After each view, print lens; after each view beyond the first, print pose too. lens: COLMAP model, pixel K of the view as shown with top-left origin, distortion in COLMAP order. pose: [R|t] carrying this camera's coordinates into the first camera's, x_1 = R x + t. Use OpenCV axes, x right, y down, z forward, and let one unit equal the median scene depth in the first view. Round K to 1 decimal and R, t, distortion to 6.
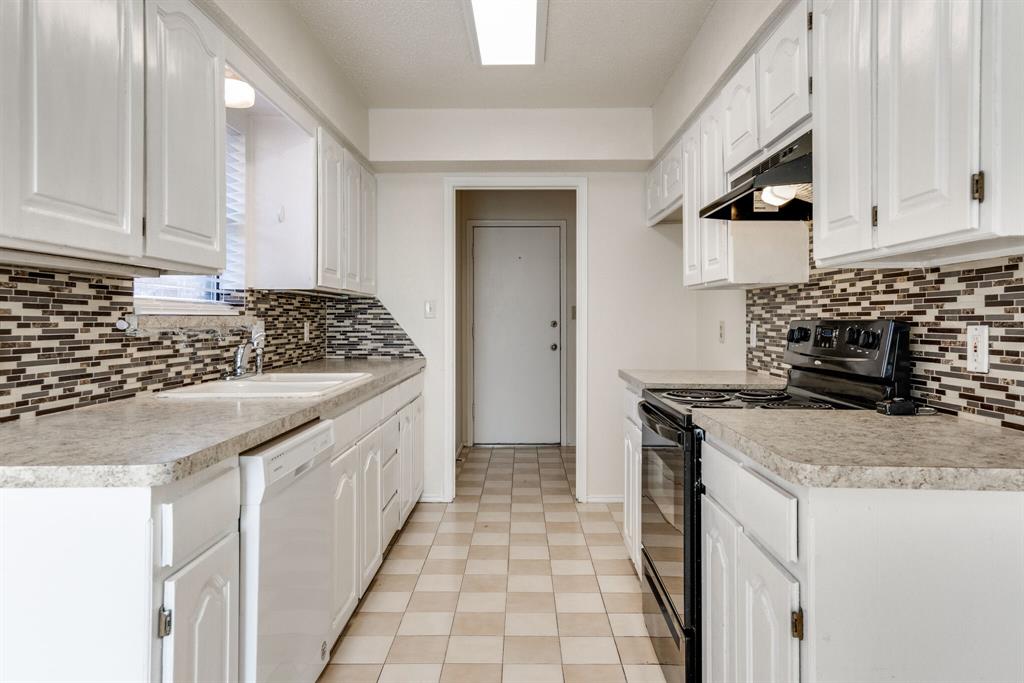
lens RADIAL K [[697.0, 0, 516.3], [0, 697.0, 316.2], [0, 0, 1]] dist [0.022989, 0.016480]
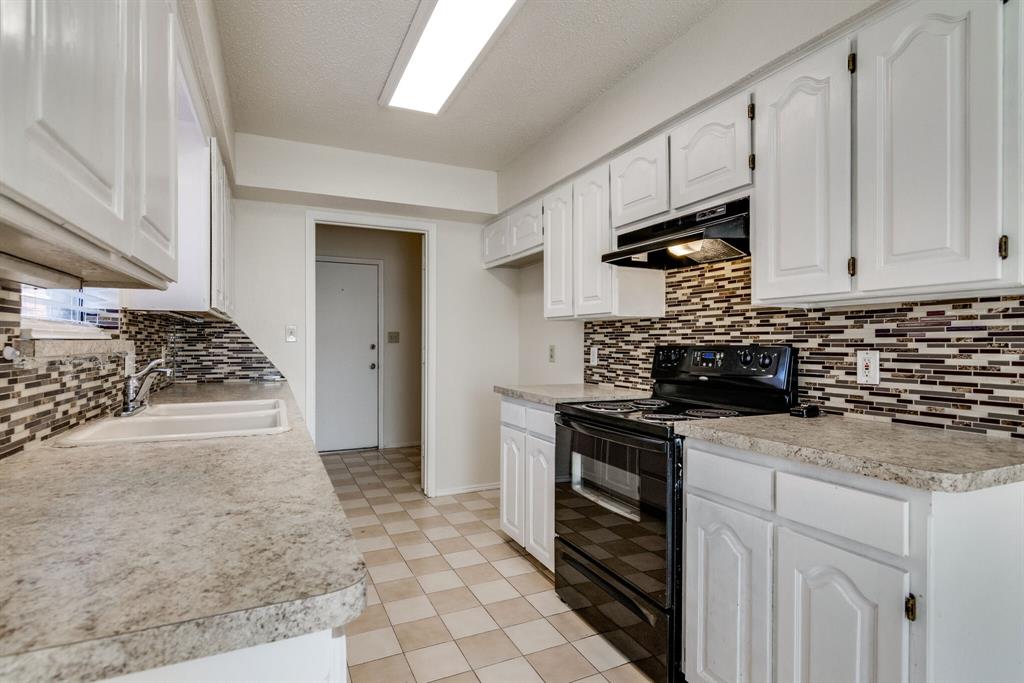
lens RADIAL K [[516.7, 0, 514.0], [0, 516.7, 346.5], [0, 0, 1]] dist [0.000475, 0.000854]
pose [[0.899629, -0.001148, 0.436653, -0.271038], [-0.004617, 0.999916, 0.012140, -0.002657], [-0.436630, -0.012937, 0.899548, 0.246349]]
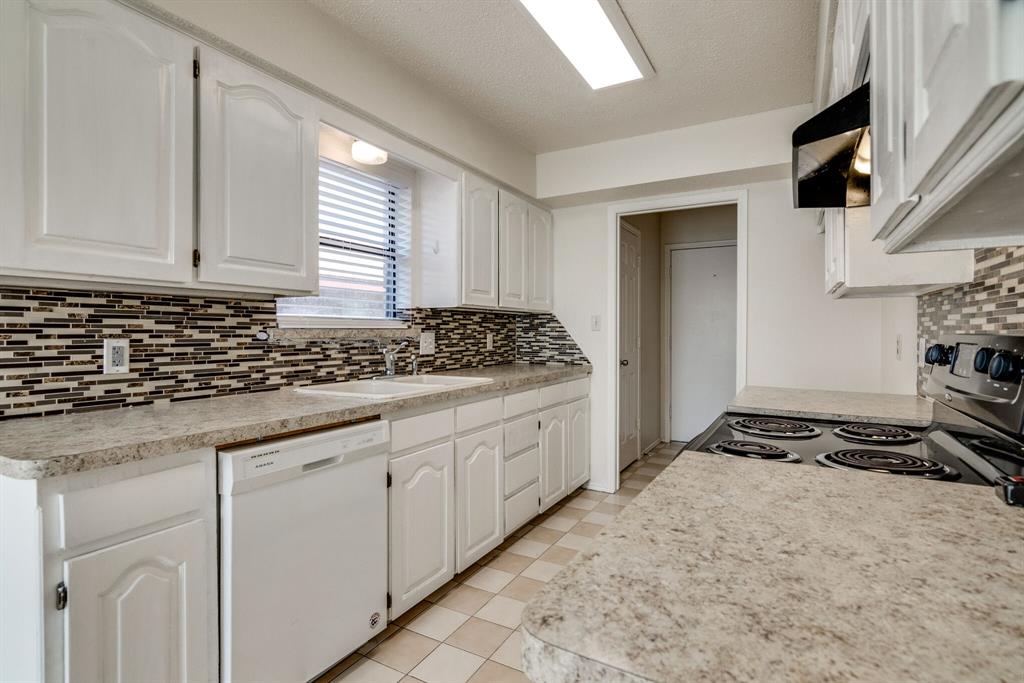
lens RADIAL K [[516.7, 0, 498.1], [0, 516.7, 336.2], [0, 0, 1]] dist [0.000475, 0.000854]
pose [[0.870749, 0.005973, -0.491692, 0.258016], [0.000963, 0.999904, 0.013851, -0.000408], [0.491727, -0.012534, 0.870659, 0.302839]]
